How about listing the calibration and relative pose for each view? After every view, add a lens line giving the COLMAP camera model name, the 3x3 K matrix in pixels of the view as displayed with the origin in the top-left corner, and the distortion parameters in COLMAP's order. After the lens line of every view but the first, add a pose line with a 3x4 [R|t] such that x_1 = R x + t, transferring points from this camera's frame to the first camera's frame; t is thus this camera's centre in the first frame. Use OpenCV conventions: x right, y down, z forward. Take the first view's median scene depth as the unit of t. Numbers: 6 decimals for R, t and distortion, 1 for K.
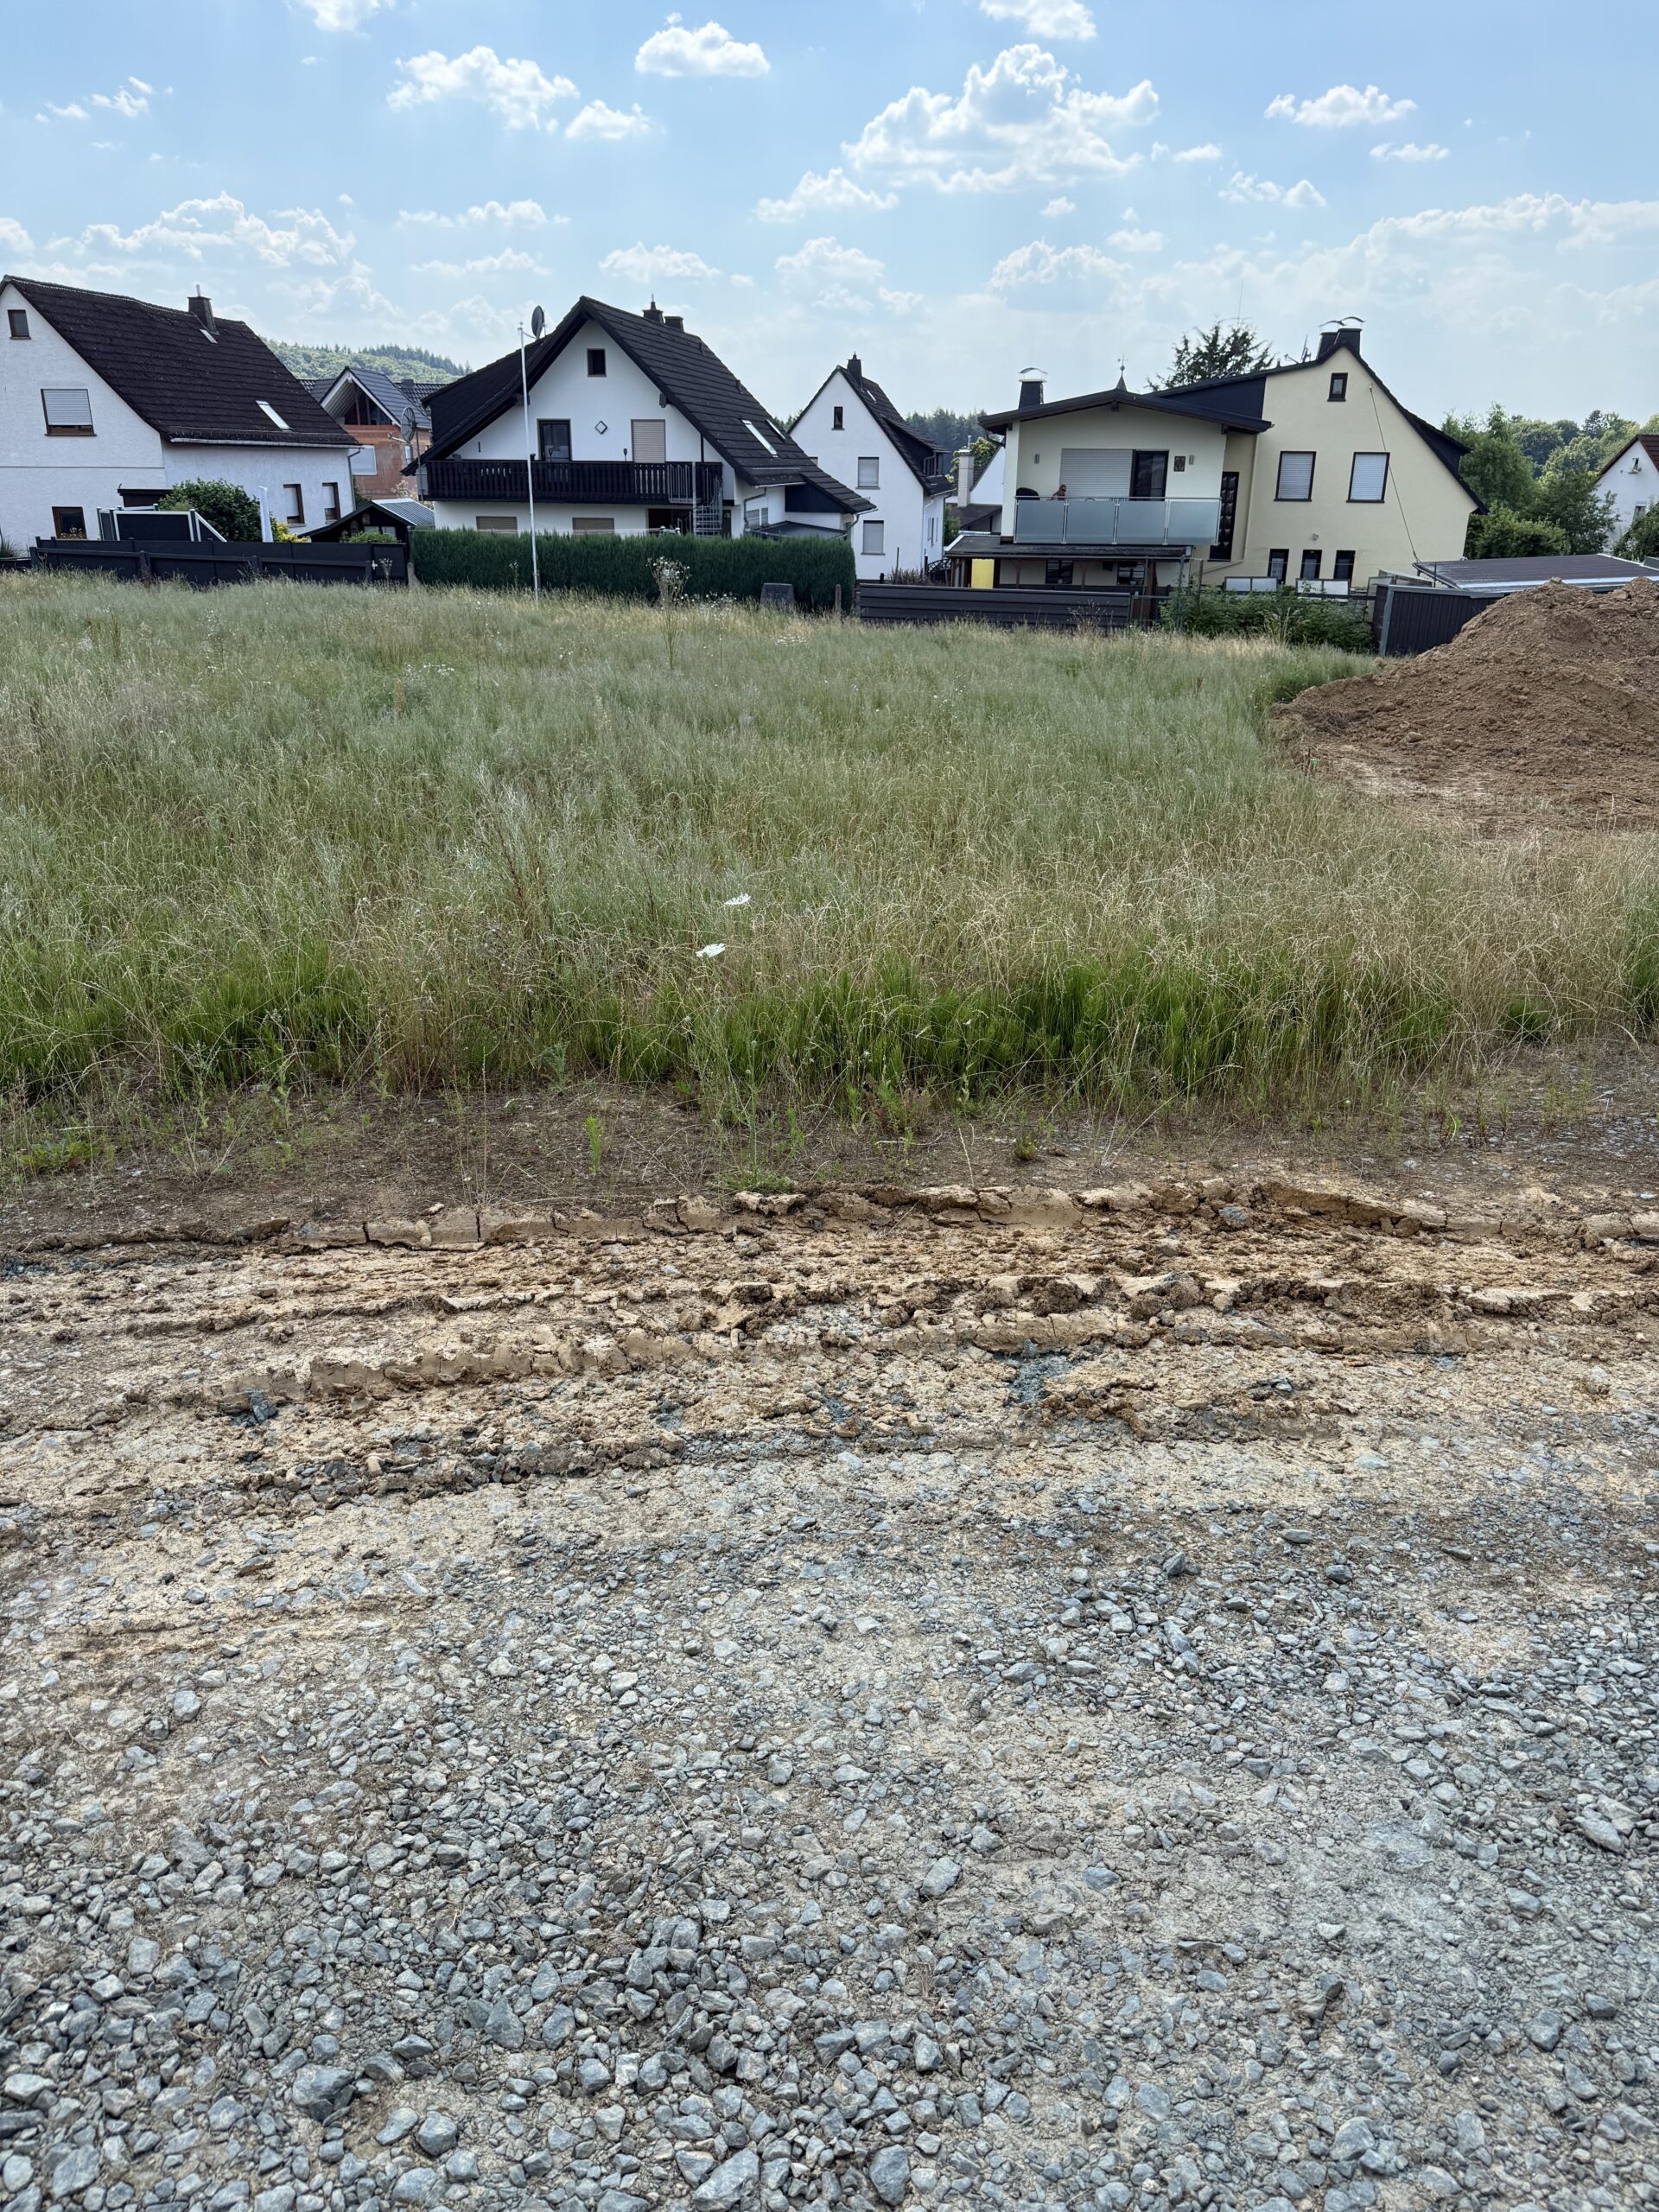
lens RADIAL K [[1609.6, 0, 829.5], [0, 1609.6, 1106.0], [0, 0, 1]] dist [-0.003476, -0.000758]
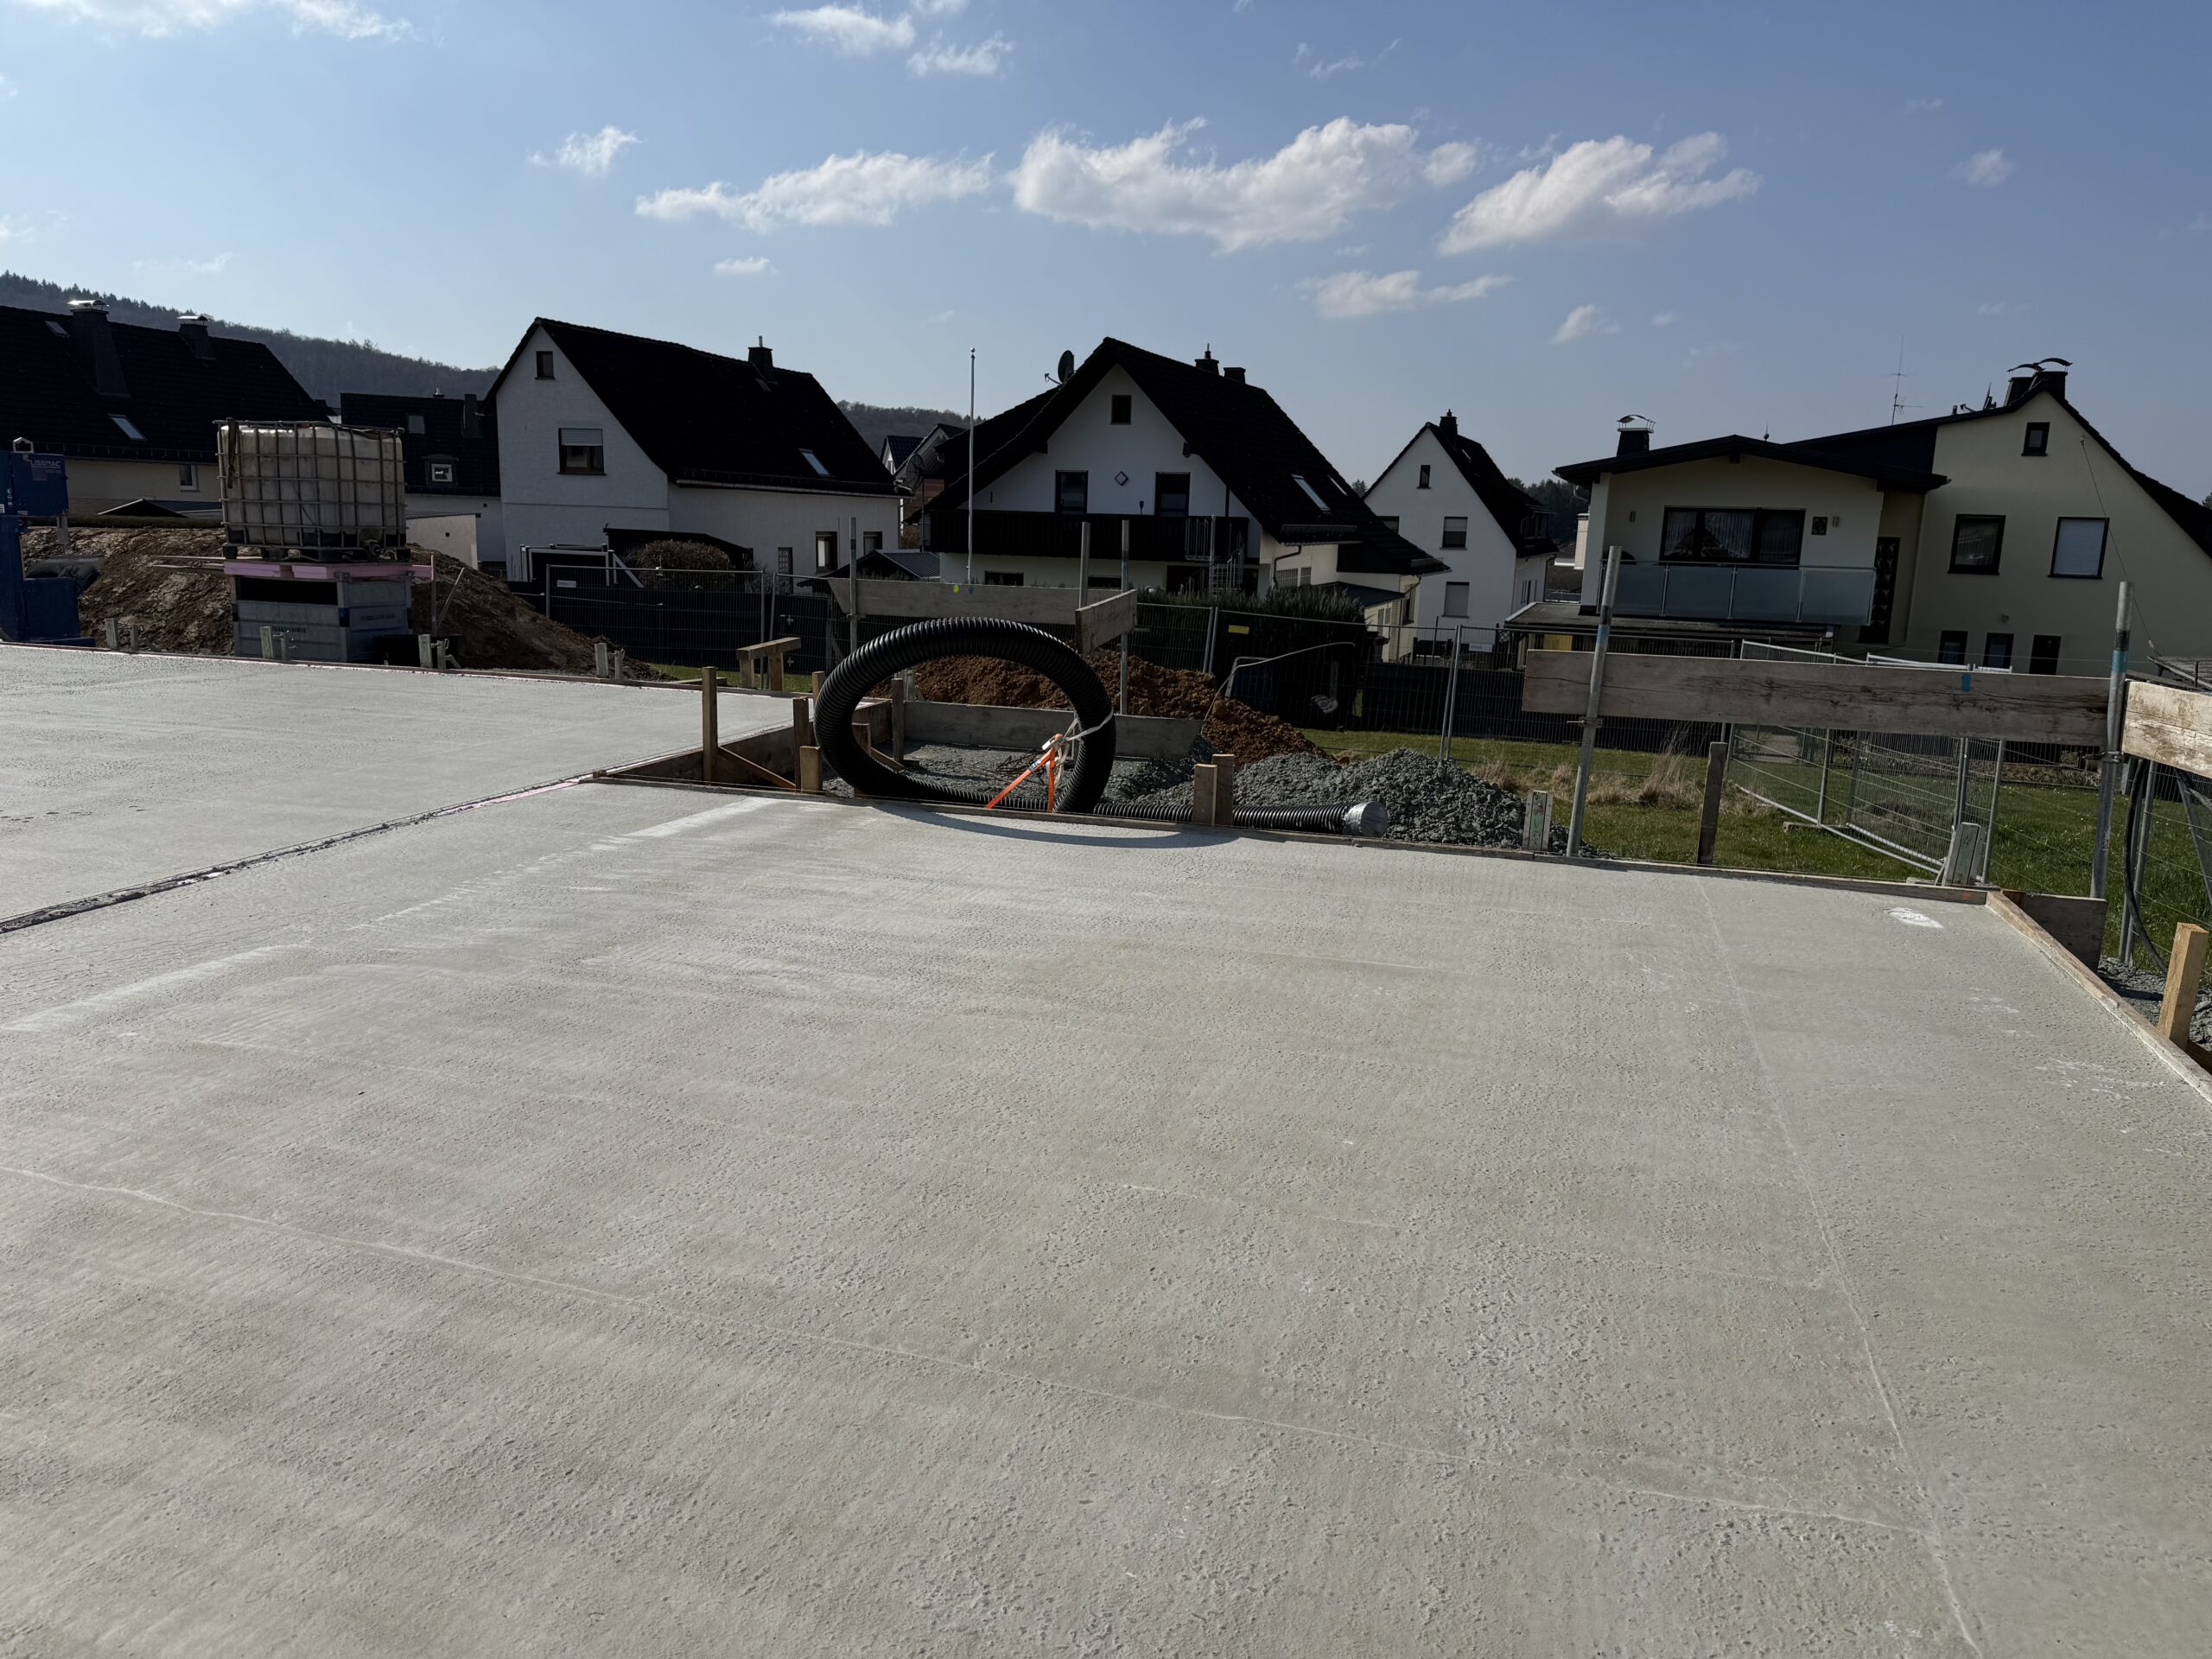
lens RADIAL K [[1565.0, 0, 1112.4], [0, 1565.0, 809.5], [0, 0, 1]] dist [0.133805, -0.218268]
pose [[0.974728, 0.059519, -0.215319, 0.052288], [-0.101174, 0.976953, -0.187954, -0.074693], [0.199169, 0.204989, 0.958286, 0.192962]]
